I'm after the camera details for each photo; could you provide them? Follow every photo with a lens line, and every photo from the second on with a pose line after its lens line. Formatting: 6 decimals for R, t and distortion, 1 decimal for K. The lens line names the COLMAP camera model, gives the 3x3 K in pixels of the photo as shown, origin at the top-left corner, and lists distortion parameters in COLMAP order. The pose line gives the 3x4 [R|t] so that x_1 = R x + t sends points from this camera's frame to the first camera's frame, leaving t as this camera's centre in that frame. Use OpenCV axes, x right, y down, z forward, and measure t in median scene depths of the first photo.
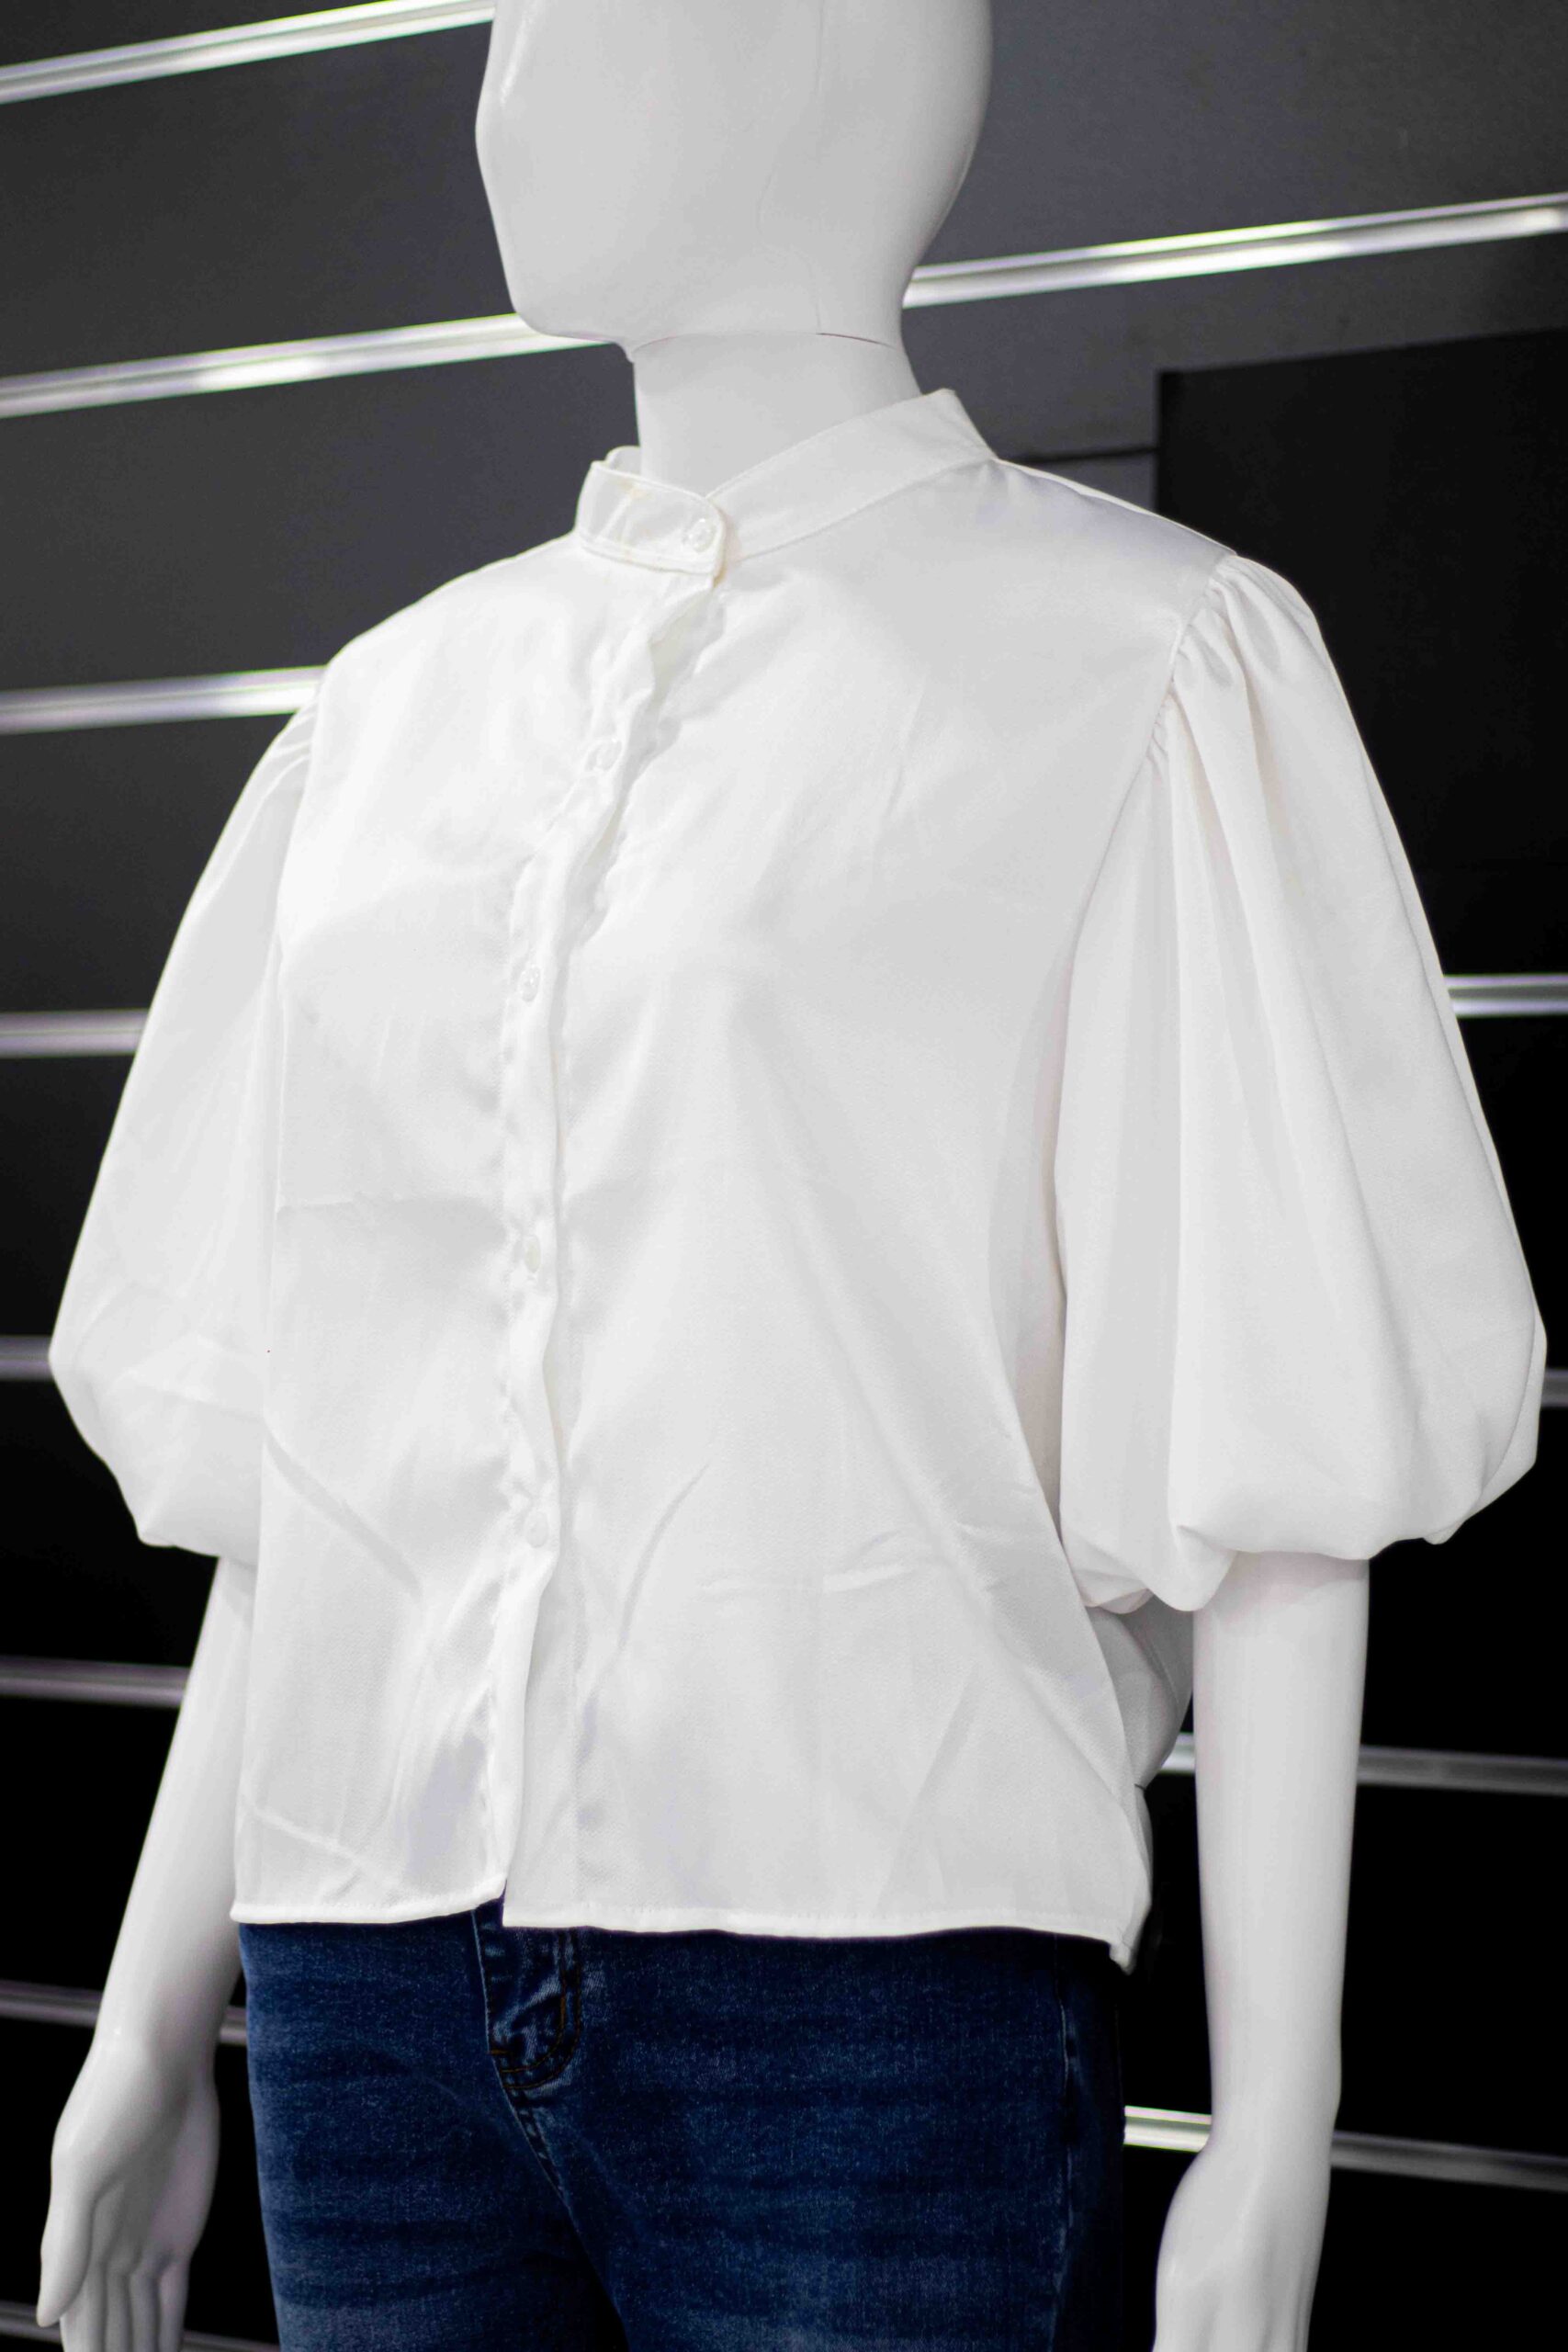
lens RADIAL K [[5692.7, 0, 784.0], [0, 5692.7, 1176.0], [0, 0, 1]] dist [-0.122518, 0.034654]
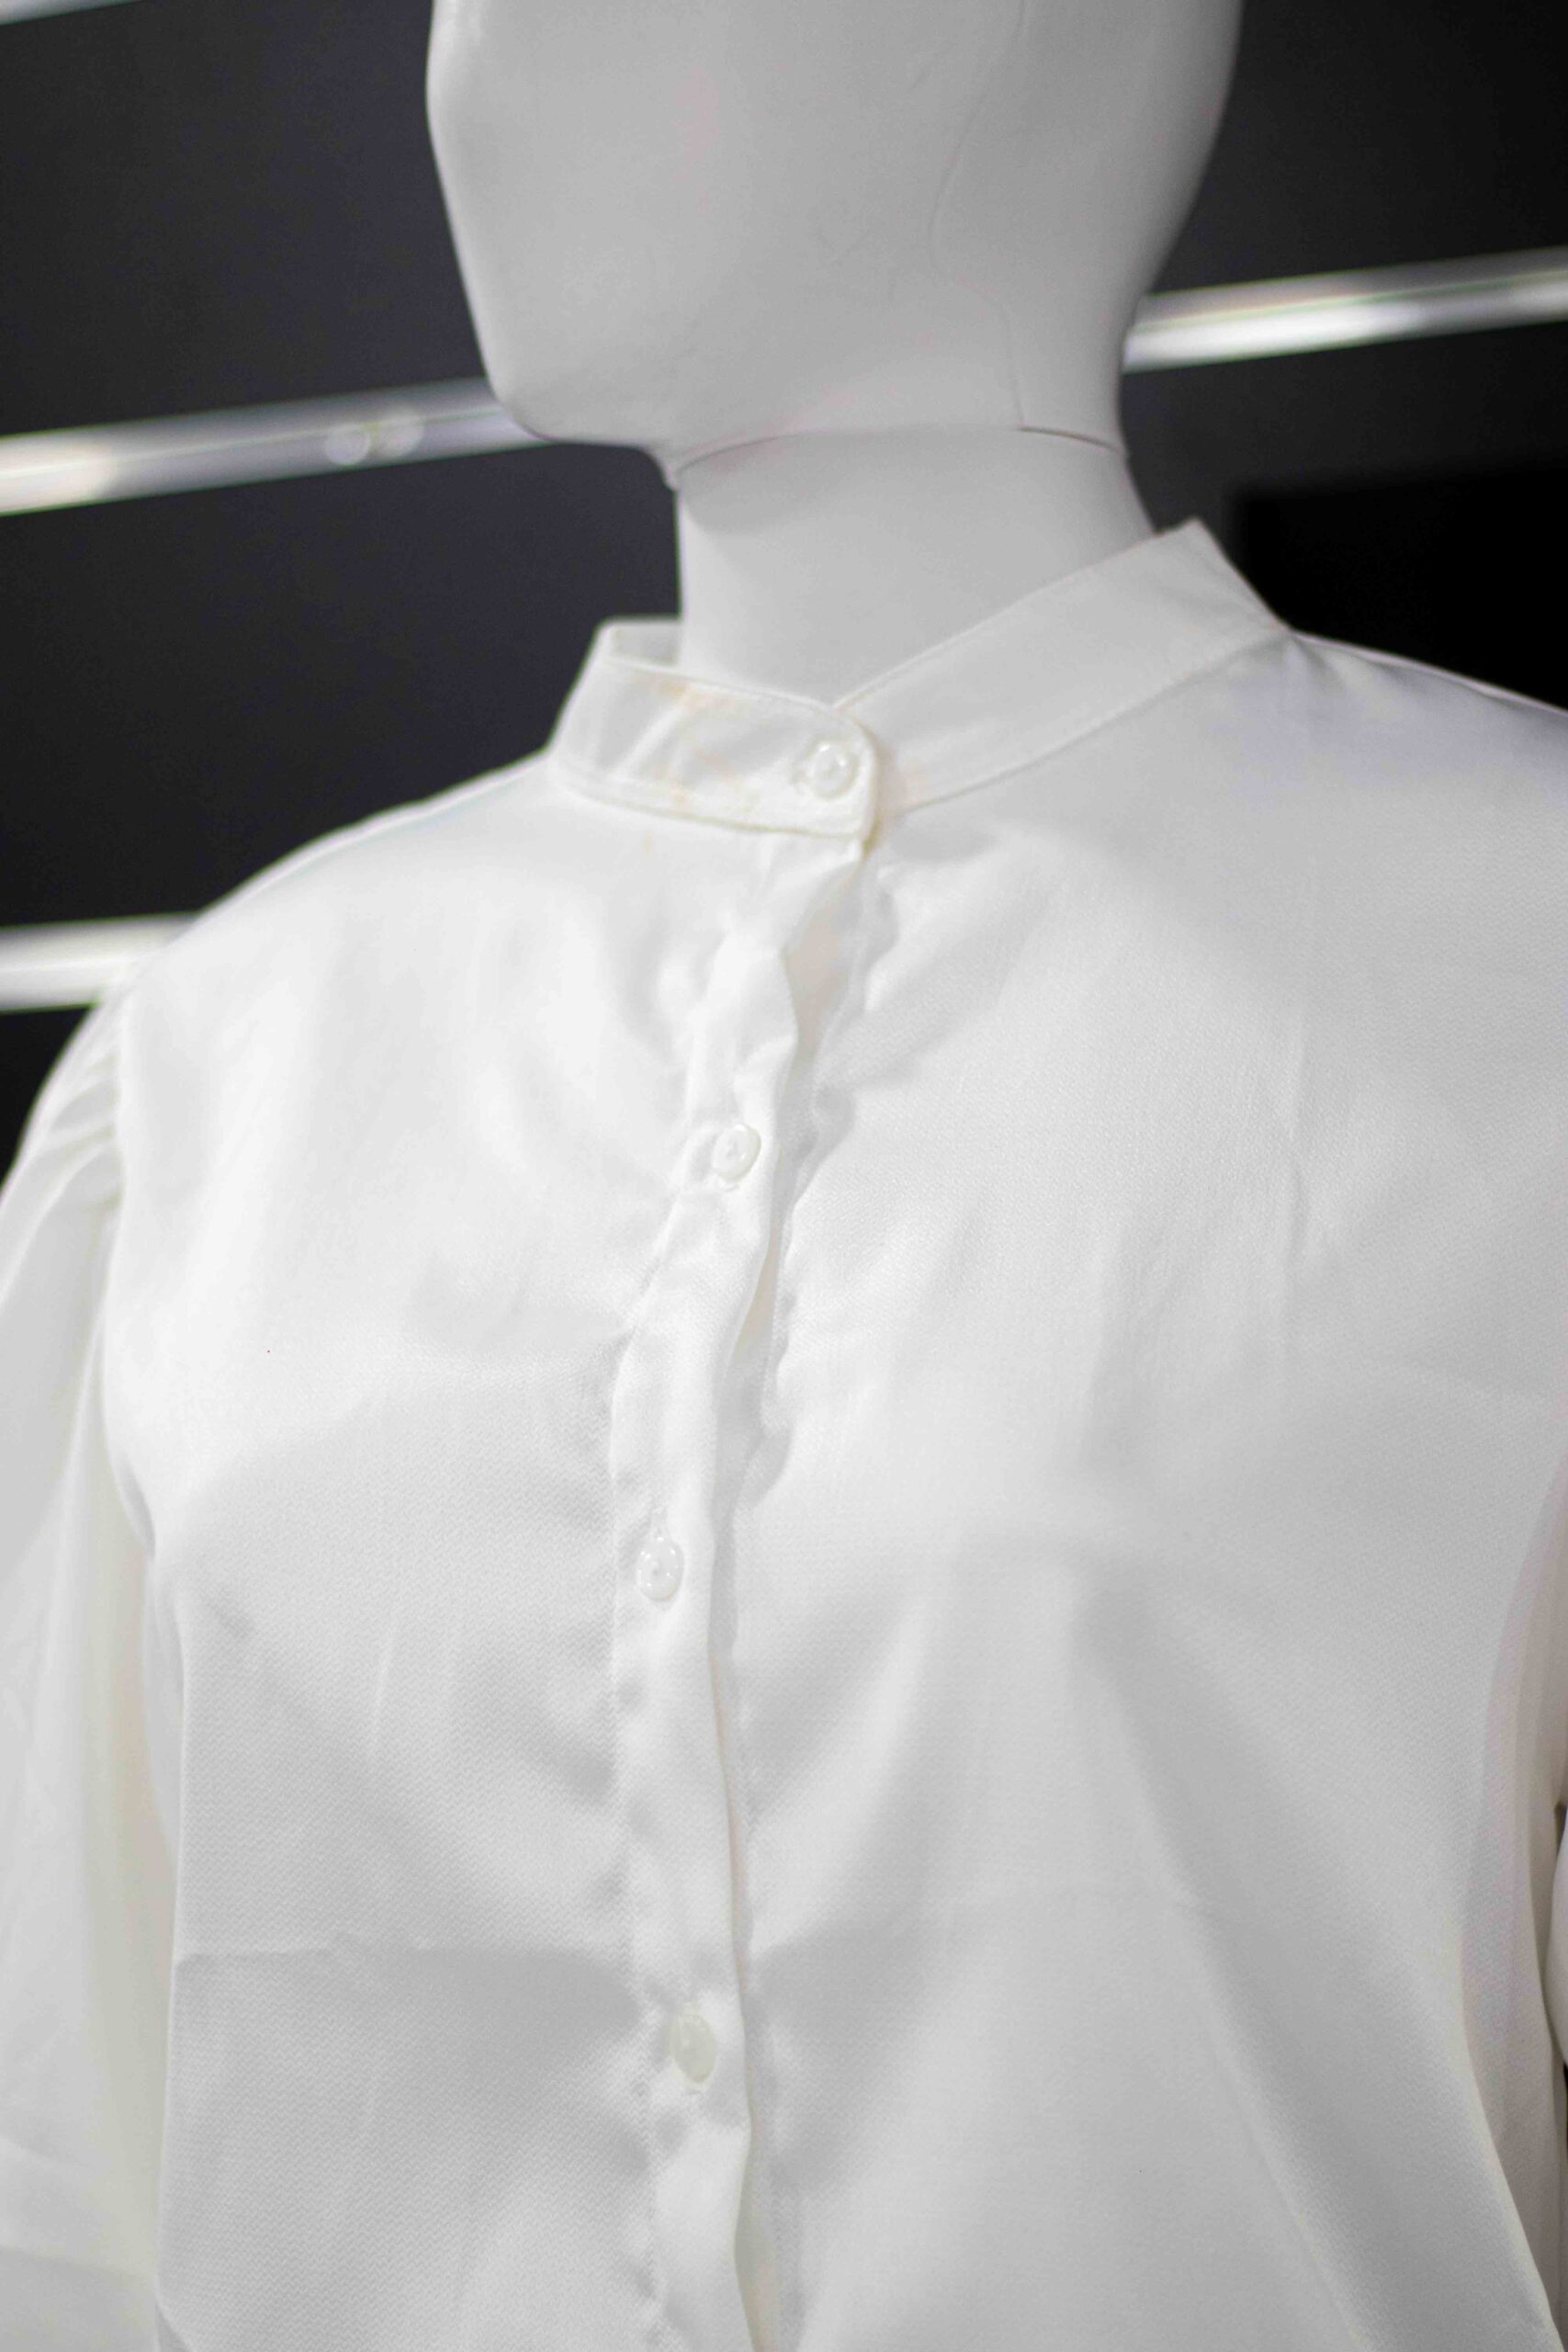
lens RADIAL K [[5692.7, 0, 784.0], [0, 5692.7, 1176.0], [0, 0, 1]] dist [-0.122518, 0.034654]
pose [[0.984350, -0.034806, 0.172750, -0.129481], [0.038845, 0.999044, -0.020052, -0.061311], [-0.171887, 0.026449, 0.984761, 0.435452]]
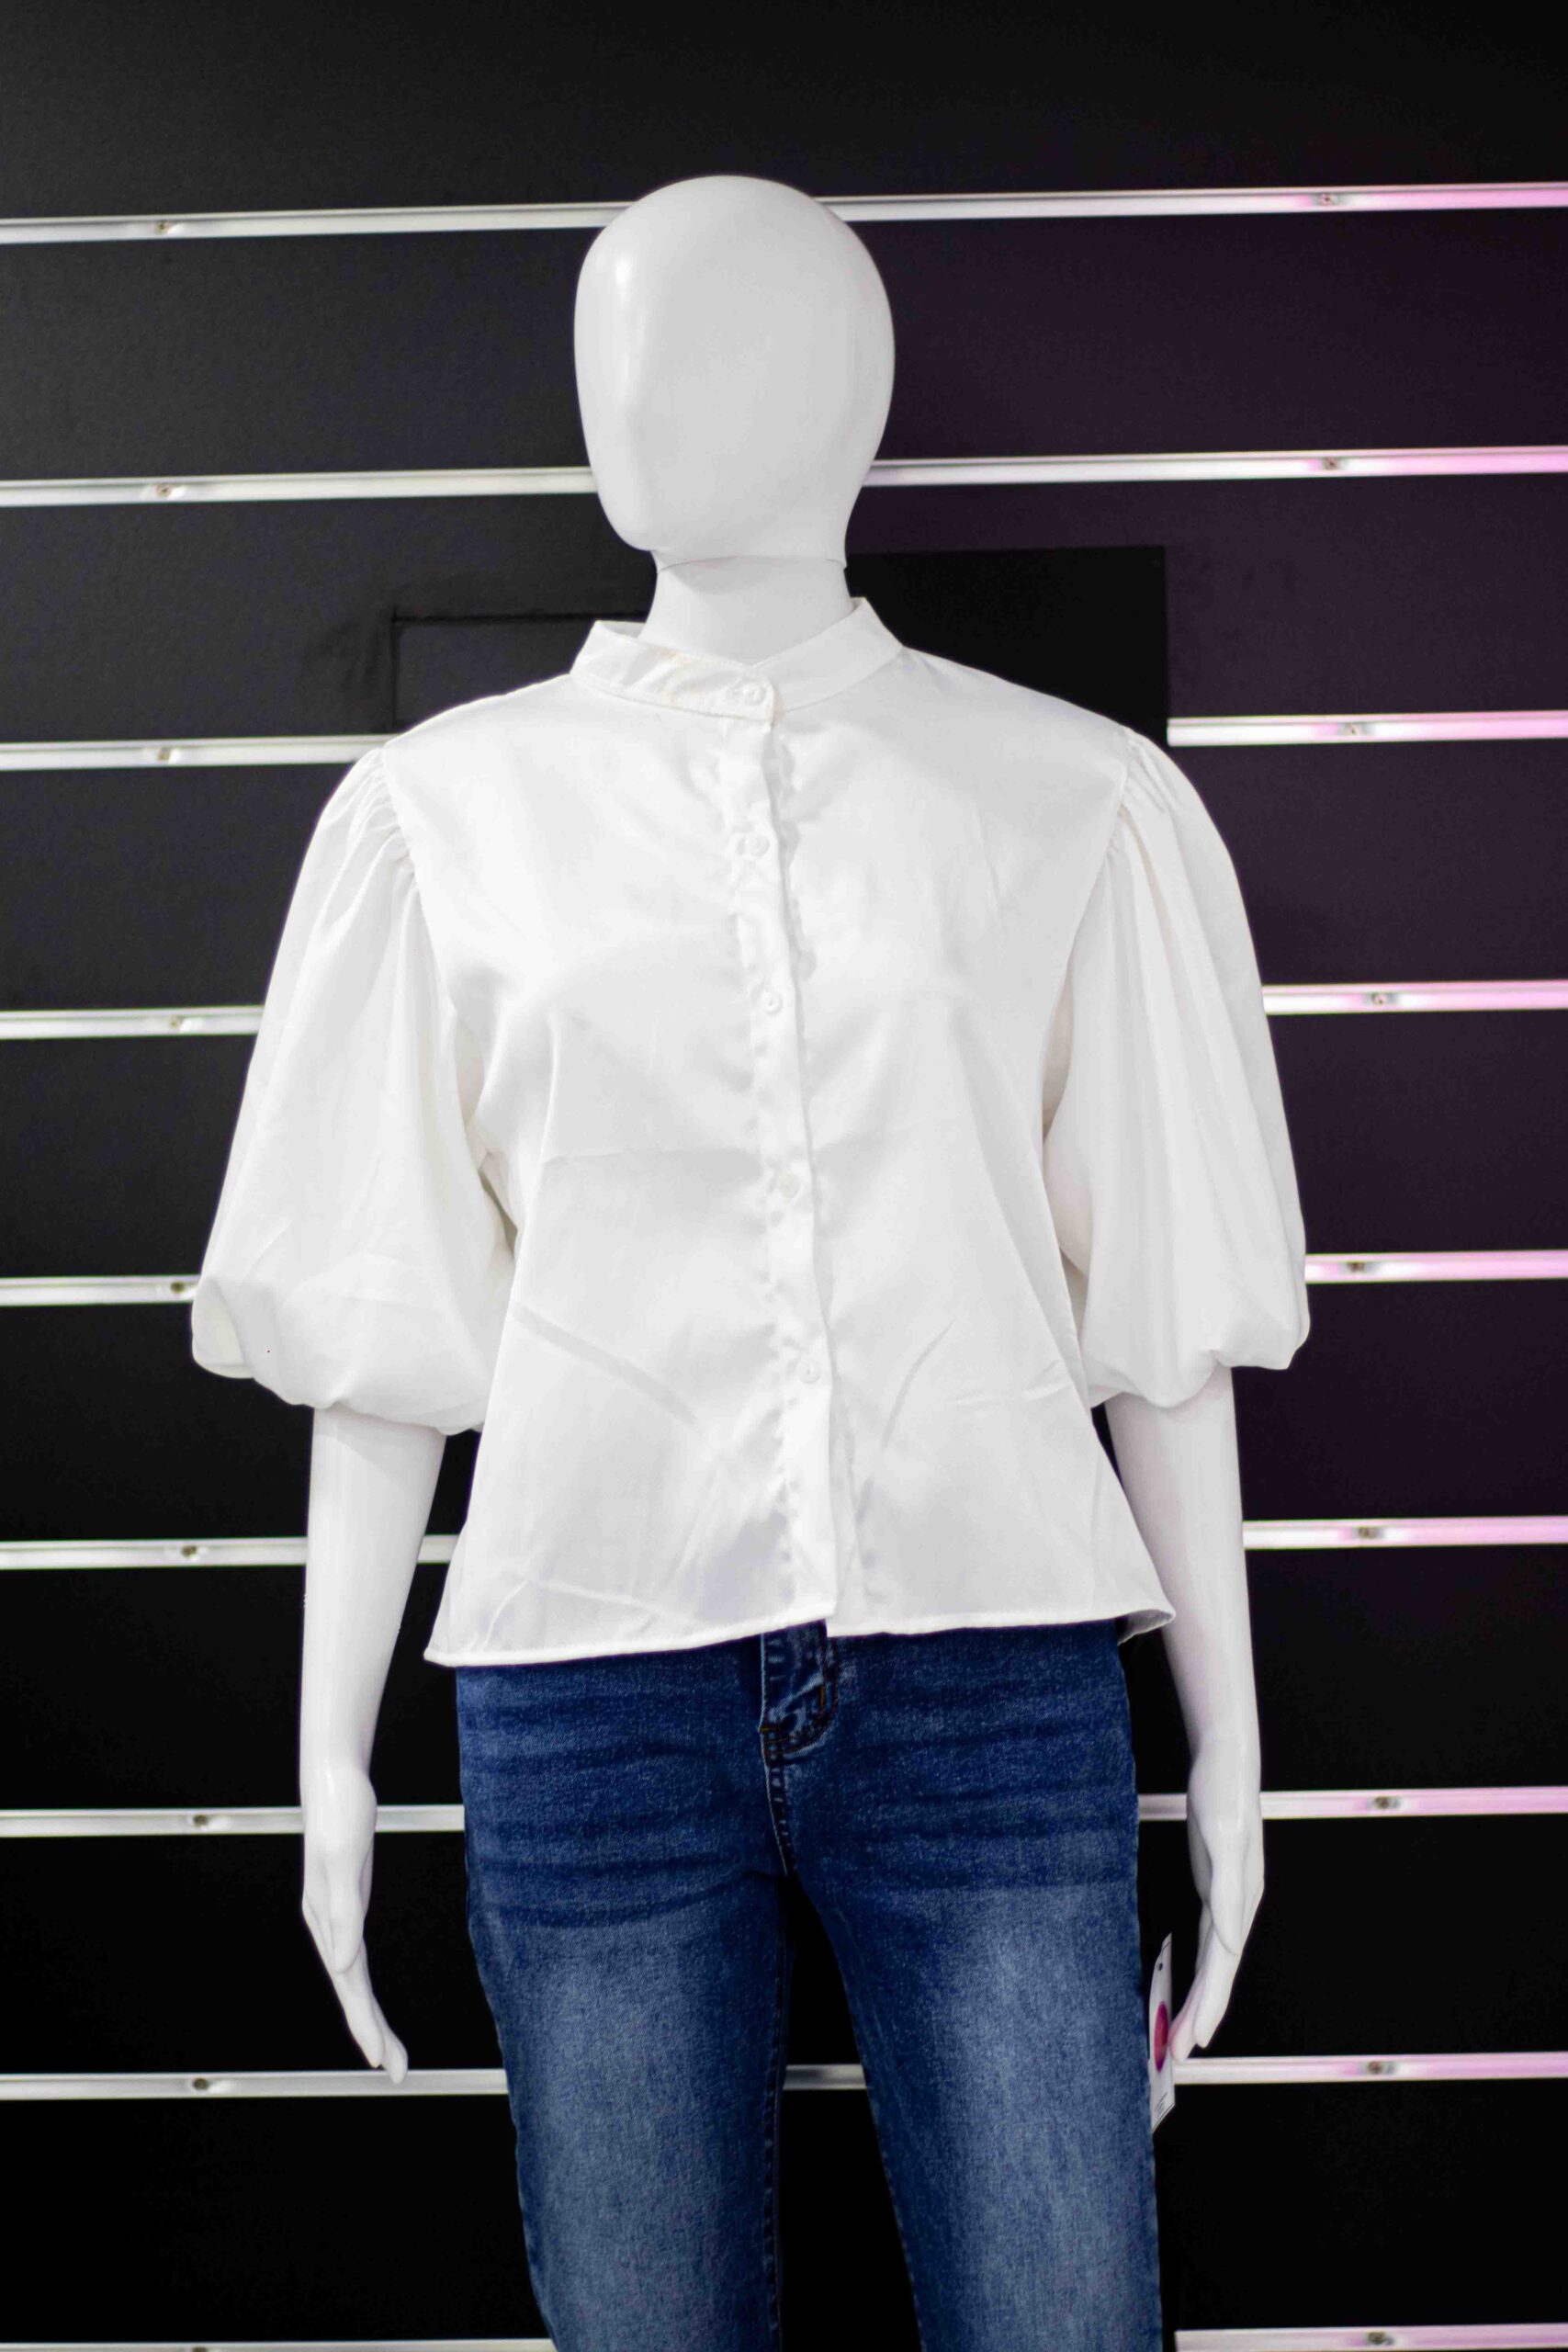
lens RADIAL K [[5692.7, 0, 784.0], [0, 5692.7, 1176.0], [0, 0, 1]] dist [-0.122518, 0.034654]
pose [[0.811285, -0.013583, 0.584493, -0.902683], [0.012683, 0.999904, 0.005634, 0.002933], [-0.584513, 0.002842, 0.811380, -0.196501]]
